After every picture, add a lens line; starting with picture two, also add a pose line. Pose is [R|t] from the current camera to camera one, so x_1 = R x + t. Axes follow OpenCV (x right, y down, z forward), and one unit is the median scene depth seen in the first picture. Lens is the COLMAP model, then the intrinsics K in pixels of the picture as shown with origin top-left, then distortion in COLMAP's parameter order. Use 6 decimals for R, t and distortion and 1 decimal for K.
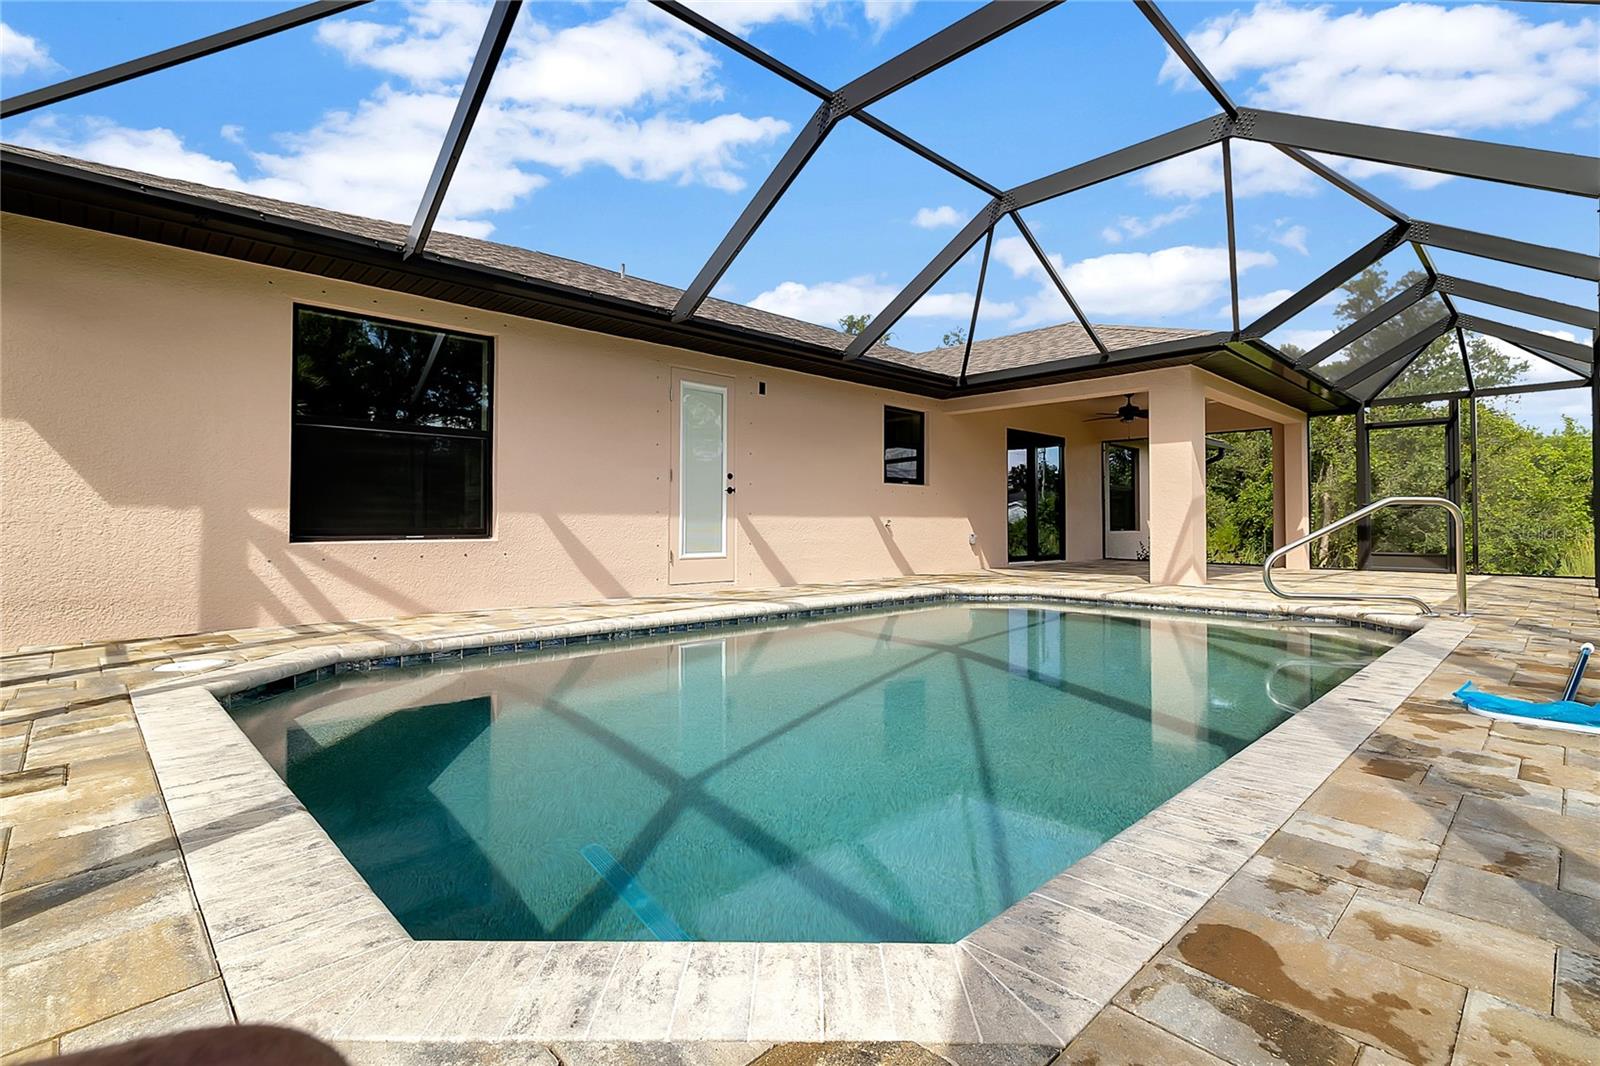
lens RADIAL K [[752.4, 0, 792.5], [0, 752.4, 521.8], [0, 0, 1]] dist [0.001394, -0.000212]
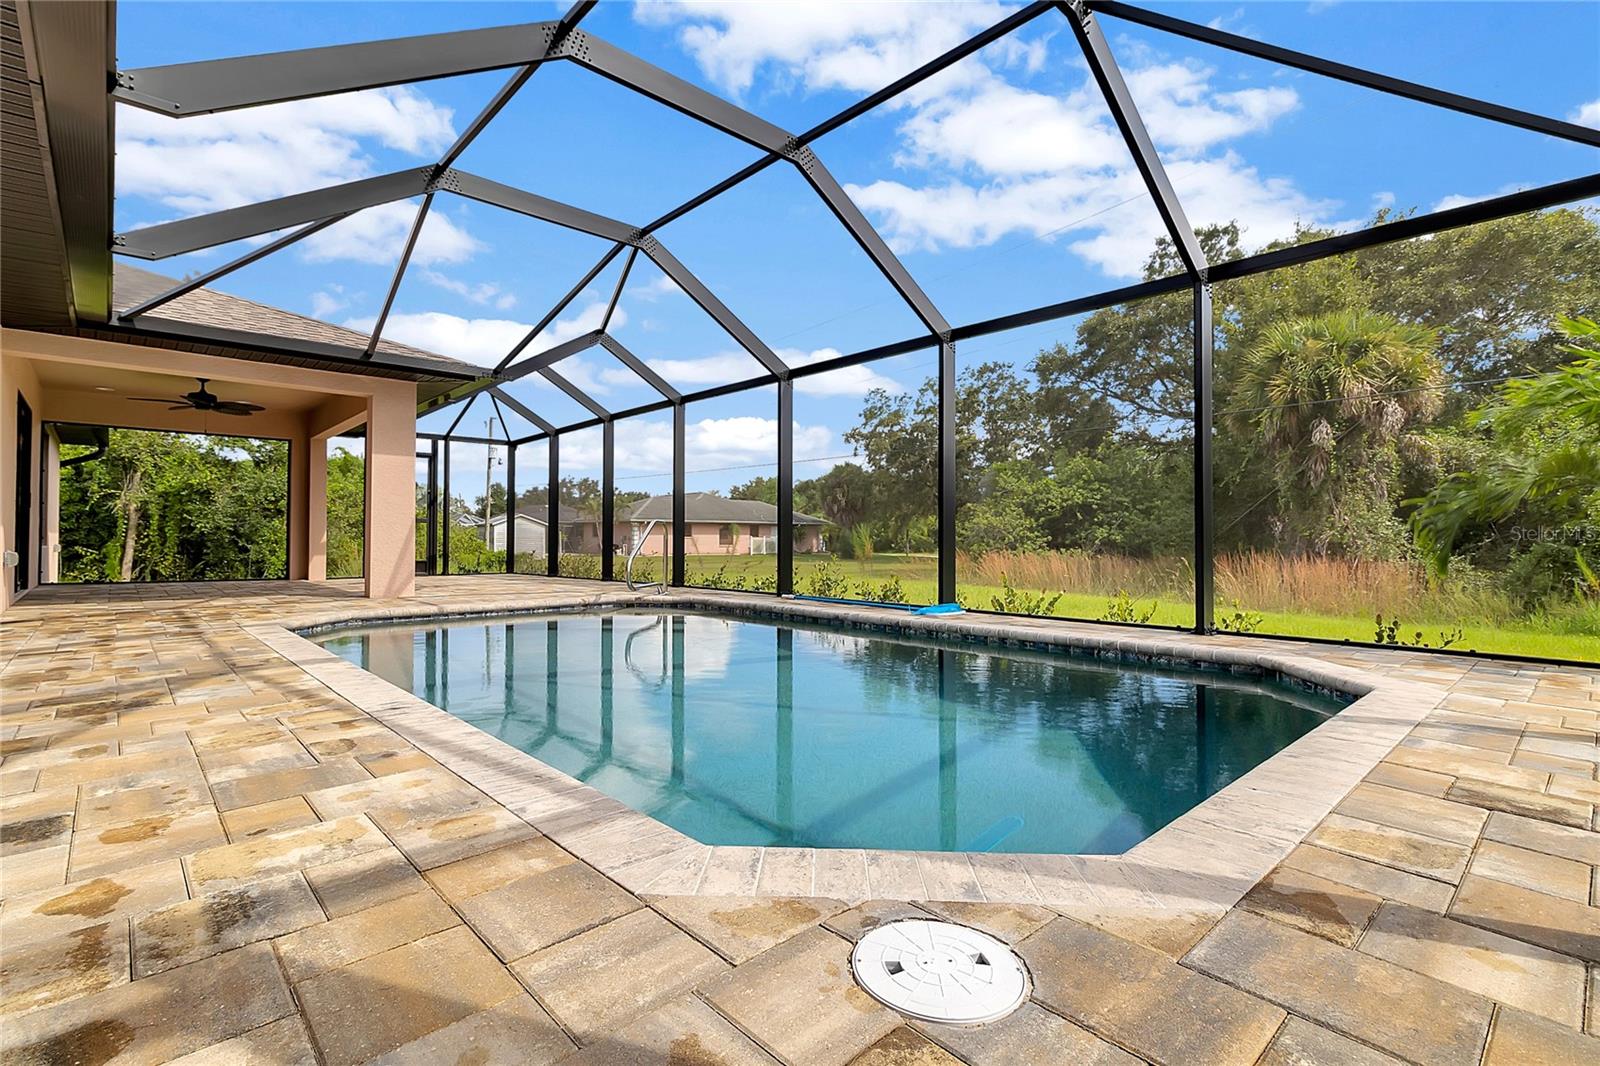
lens RADIAL K [[744.0, 0, 798.9], [0, 744.0, 528.0], [0, 0, 1]] dist [-0.001498, -0.000140]
pose [[0.015665, 0.012852, 0.999795, -0.485428], [-0.004339, 0.999909, -0.012785, 0.001980], [-0.999868, -0.004138, 0.015719, 0.456333]]
